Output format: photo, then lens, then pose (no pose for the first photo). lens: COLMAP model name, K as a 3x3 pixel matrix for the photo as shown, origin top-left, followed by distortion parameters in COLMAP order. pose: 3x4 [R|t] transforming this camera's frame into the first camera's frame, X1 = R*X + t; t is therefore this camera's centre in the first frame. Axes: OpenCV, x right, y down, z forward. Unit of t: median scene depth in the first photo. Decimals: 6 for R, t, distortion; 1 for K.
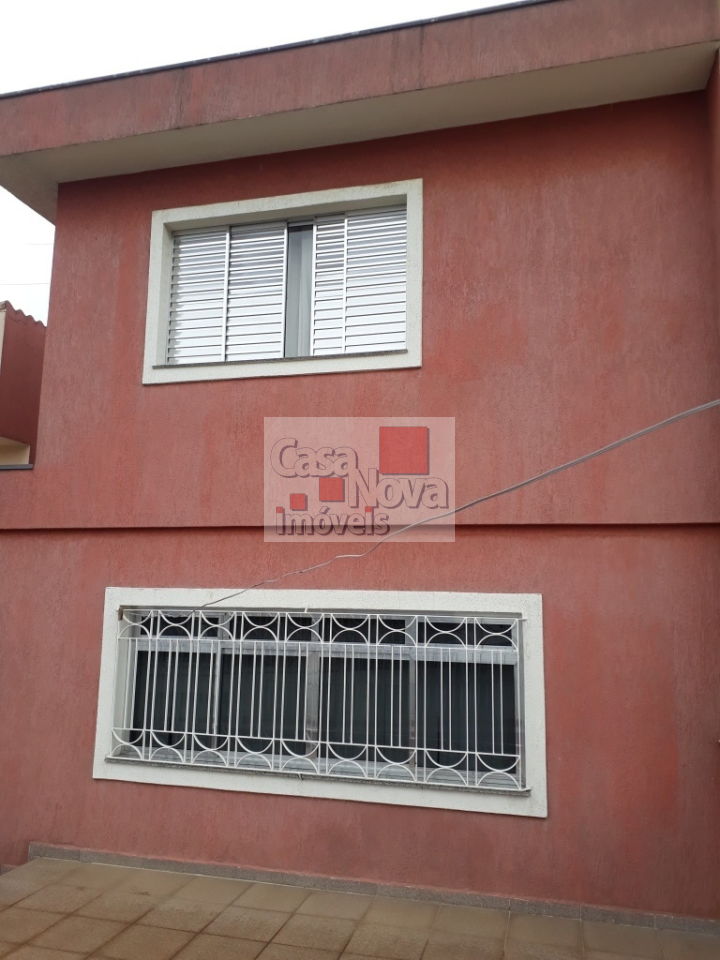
lens RADIAL K [[761.1, 0, 360.0], [0, 761.1, 480.0], [0, 0, 1]] dist [0.071145, -0.103838]
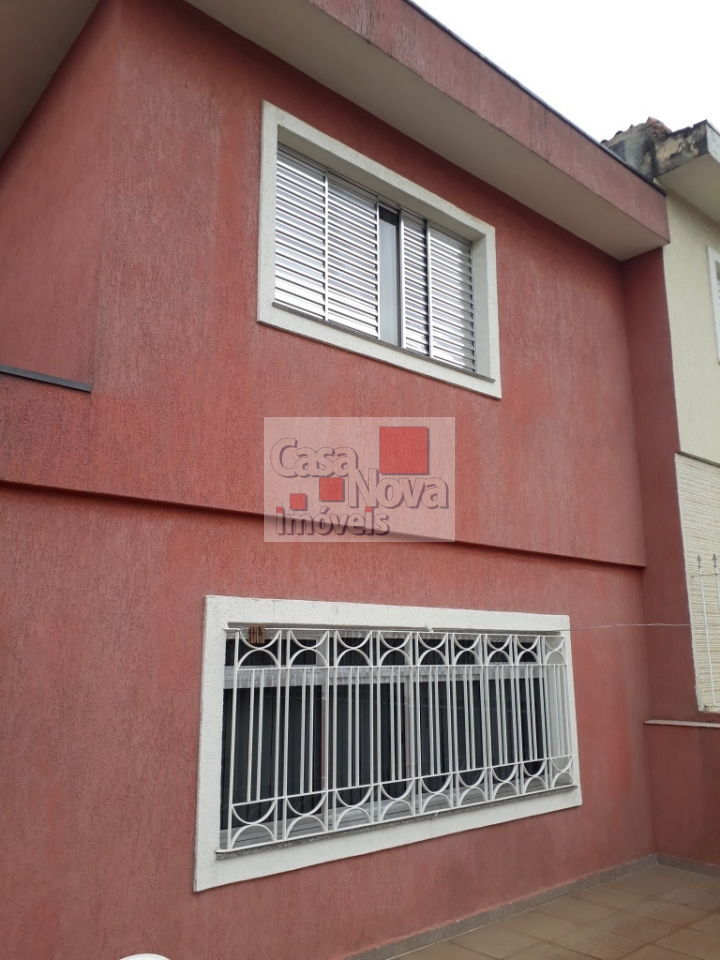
lens RADIAL K [[761.1, 0, 360.0], [0, 761.1, 480.0], [0, 0, 1]] dist [0.071145, -0.103838]
pose [[0.563652, 0.161808, 0.810009, -0.842080], [-0.116679, 0.986390, -0.115850, 0.104704], [-0.817730, -0.029212, 0.574861, 0.521868]]
